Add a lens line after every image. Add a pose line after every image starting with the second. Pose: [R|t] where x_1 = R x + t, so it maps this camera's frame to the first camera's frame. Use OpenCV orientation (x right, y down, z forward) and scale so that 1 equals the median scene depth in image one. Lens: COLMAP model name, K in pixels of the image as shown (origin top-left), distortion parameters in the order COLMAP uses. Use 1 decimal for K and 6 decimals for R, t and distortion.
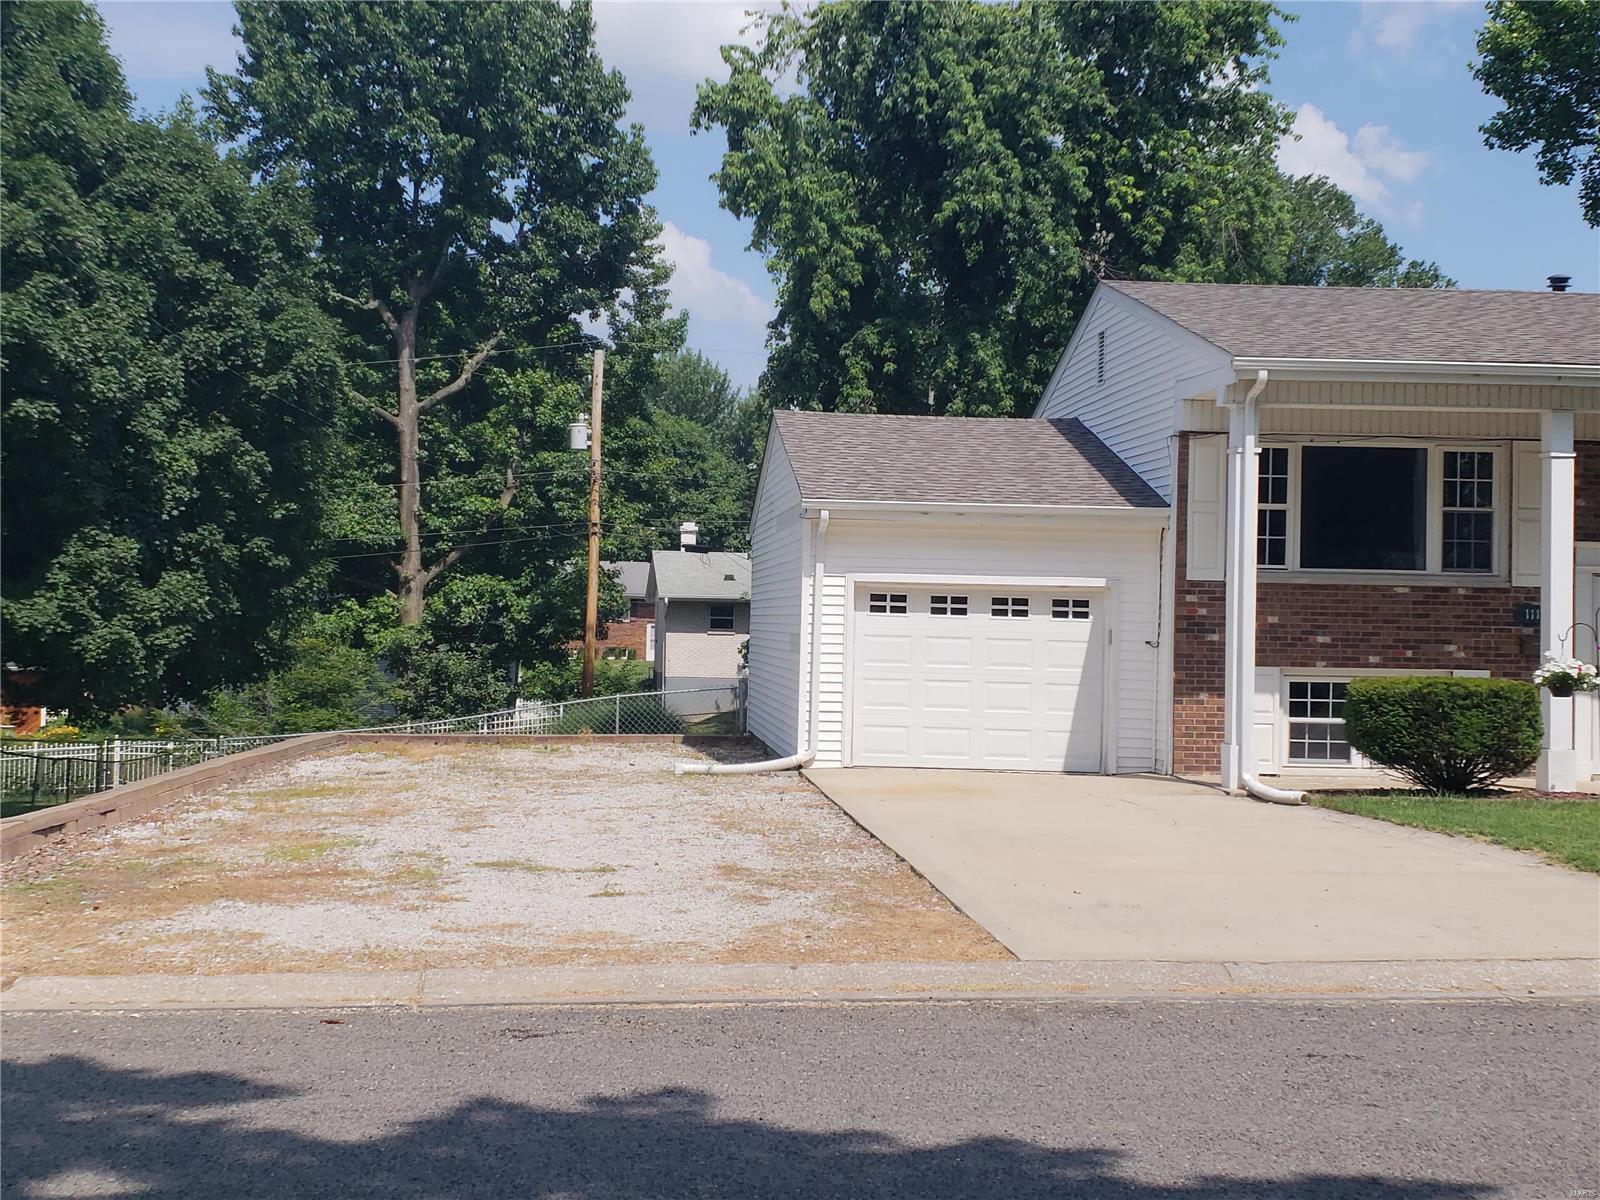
lens RADIAL K [[2019.6, 0, 723.0], [0, 2019.6, 603.3], [0, 0, 1]] dist [0.100637, 0.000000]
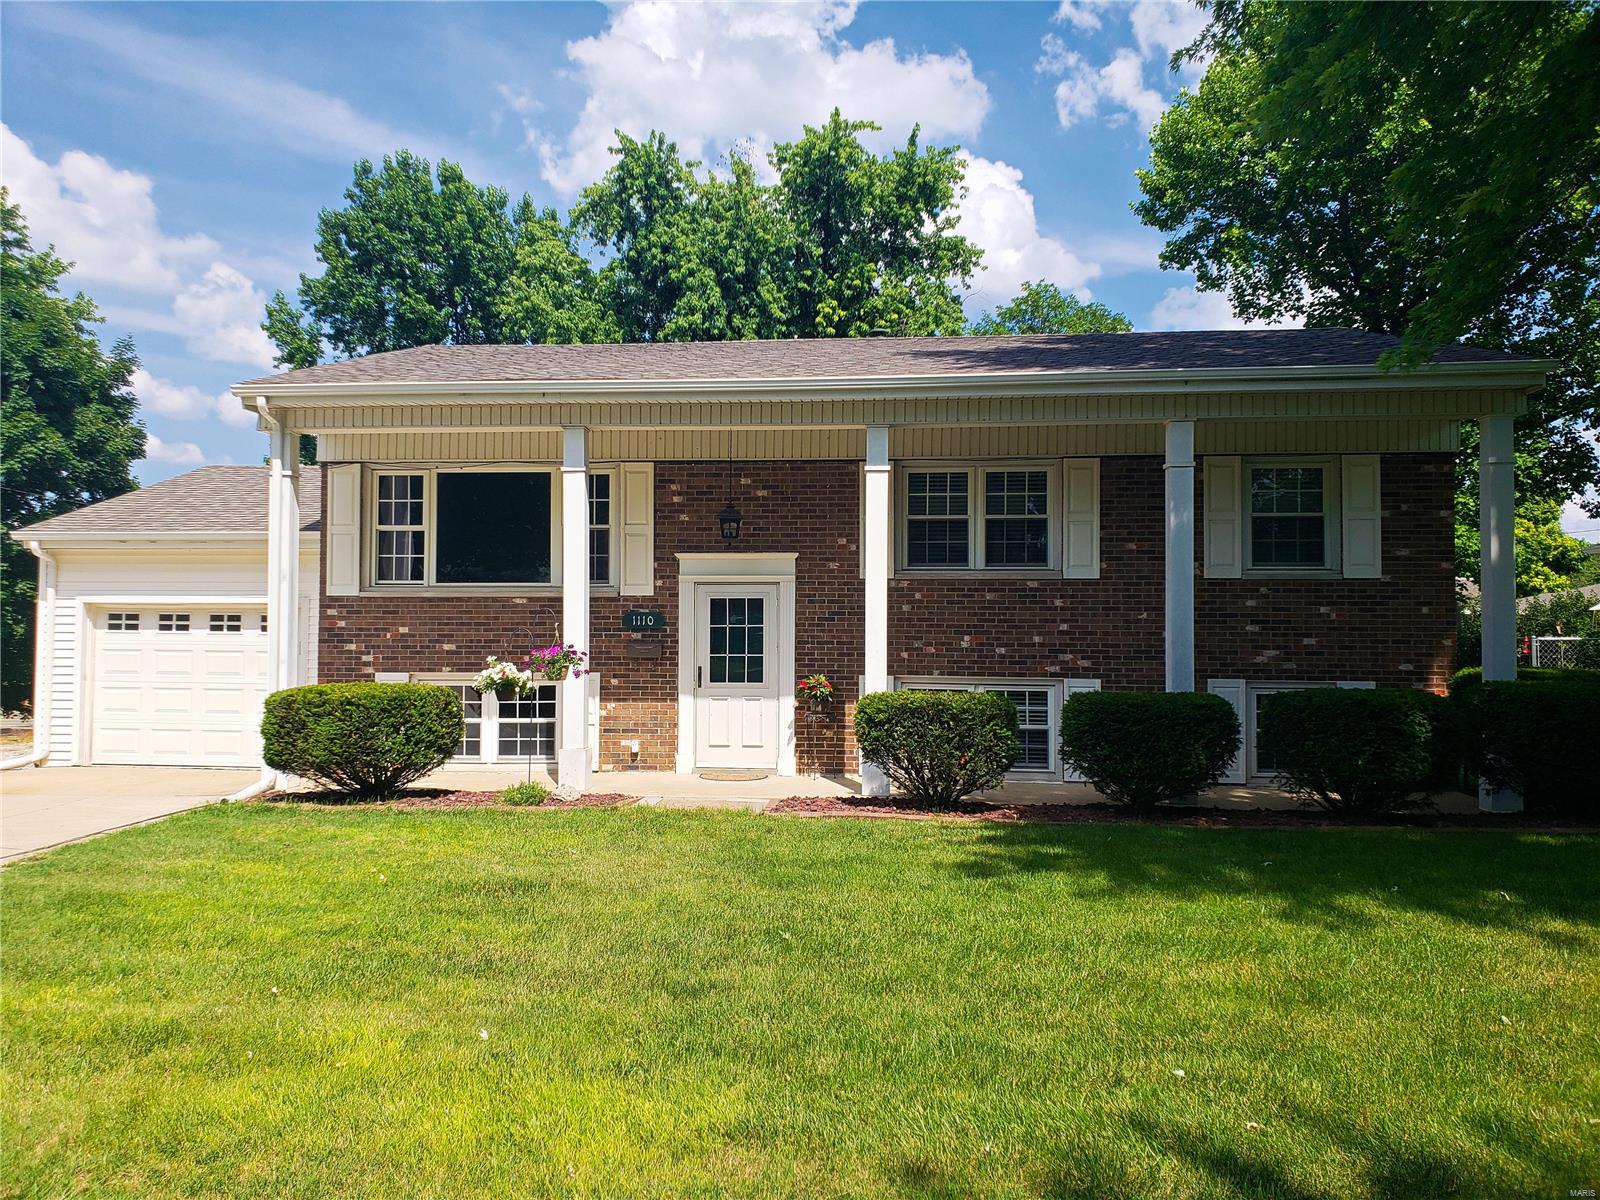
lens RADIAL K [[1240.8, 0, 789.1], [0, 1240.8, 609.8], [0, 0, 1]] dist [0.071872, -0.084701]
pose [[0.987920, -0.020253, -0.153634, 0.483646], [0.018529, 0.999748, -0.012644, 0.007925], [0.153851, 0.009645, 0.988047, 0.300150]]
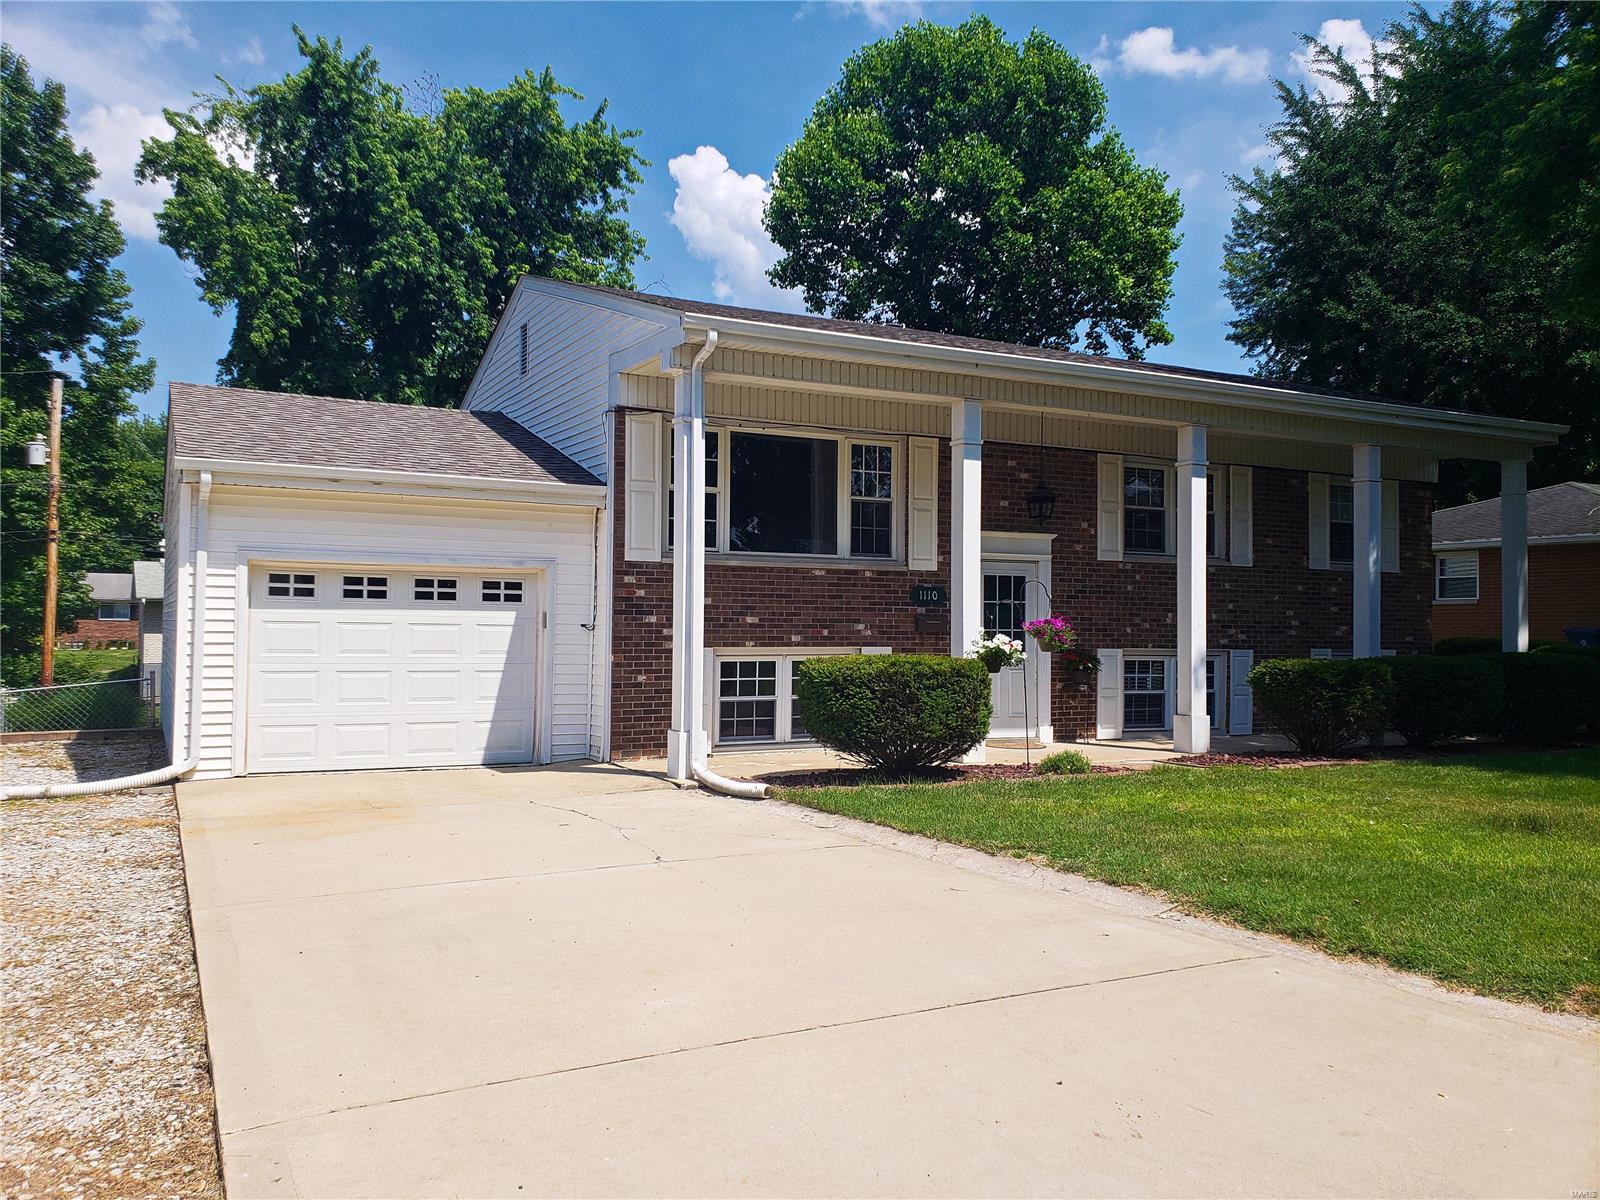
lens RADIAL K [[1240.8, 0, 791.9], [0, 1240.8, 601.9], [0, 0, 1]] dist [0.071872, -0.084701]
pose [[0.913158, -0.004688, 0.407579, 0.049569], [0.006401, 0.999975, -0.002840, 0.008748], [-0.407556, 0.005203, 0.913165, 0.353441]]
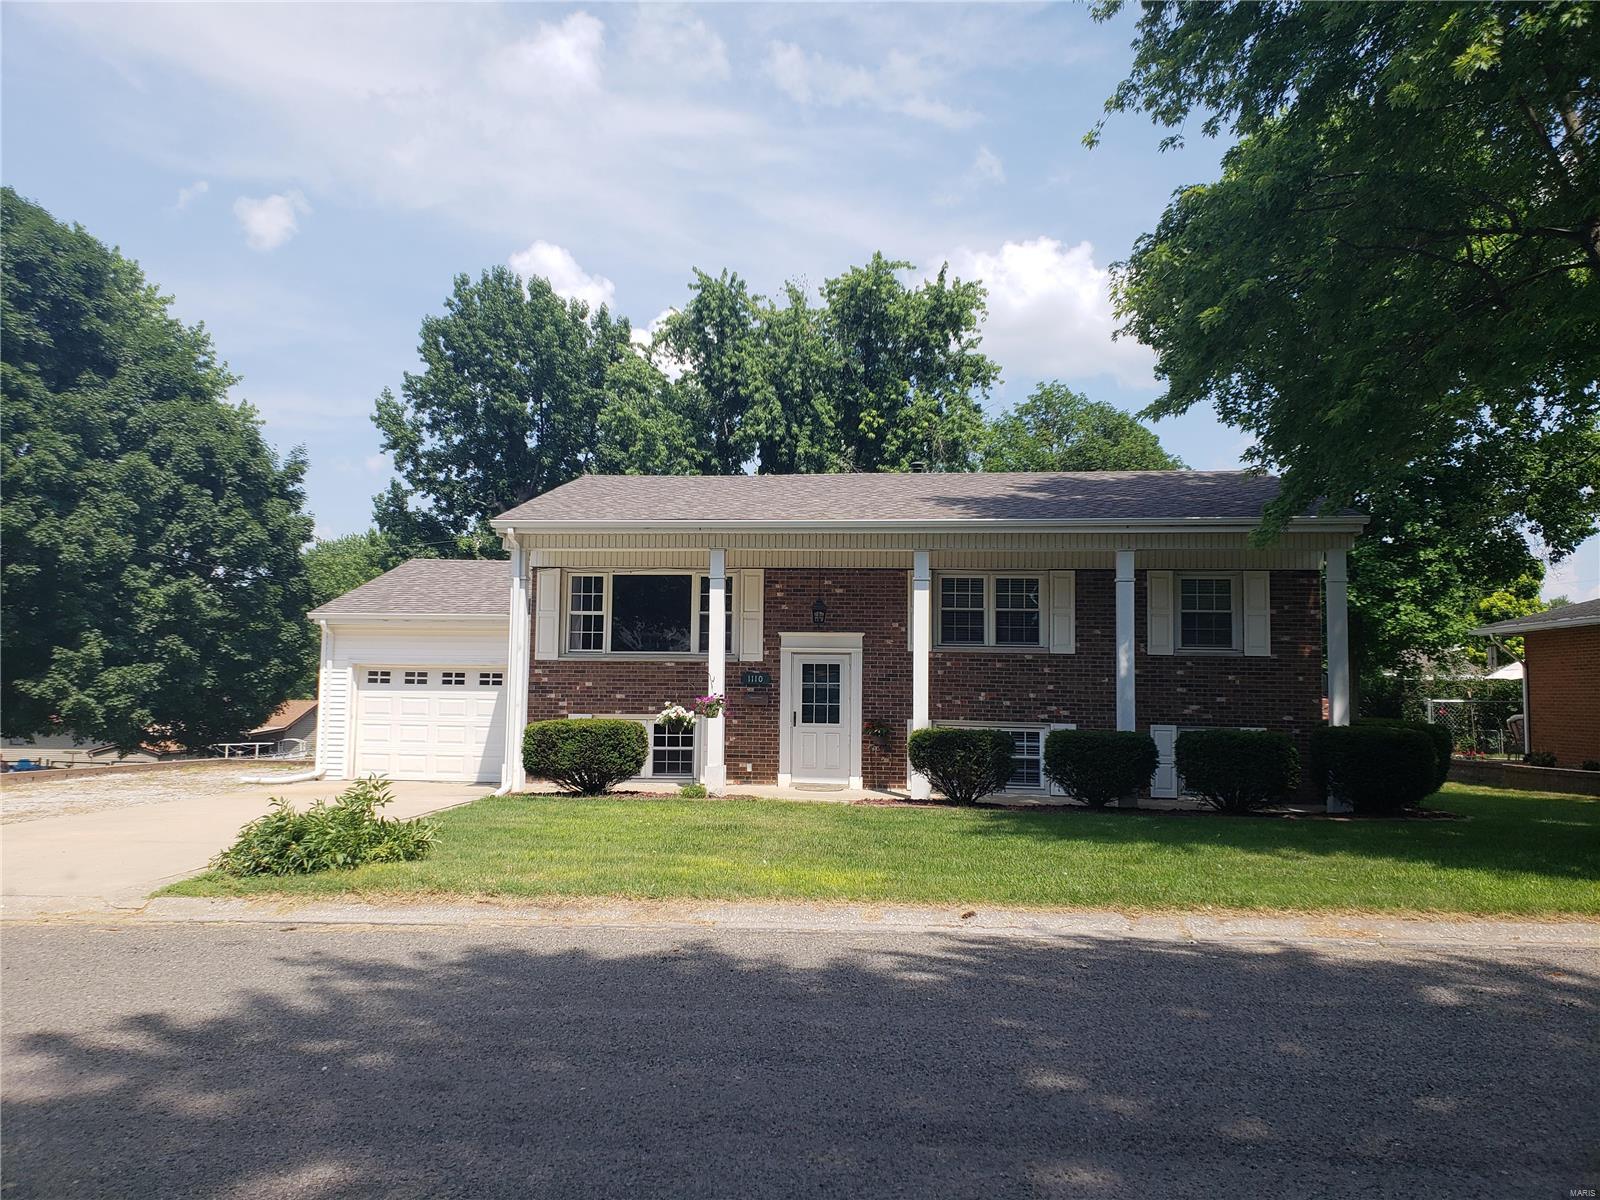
lens RADIAL K [[1240.8, 0, 787.0], [0, 1240.8, 598.9], [0, 0, 1]] dist [0.071872, -0.084701]
pose [[0.984869, -0.019593, -0.172191, 0.491238], [0.007994, 0.997667, -0.067798, 0.007143], [0.173118, 0.065396, 0.982728, 0.058048]]
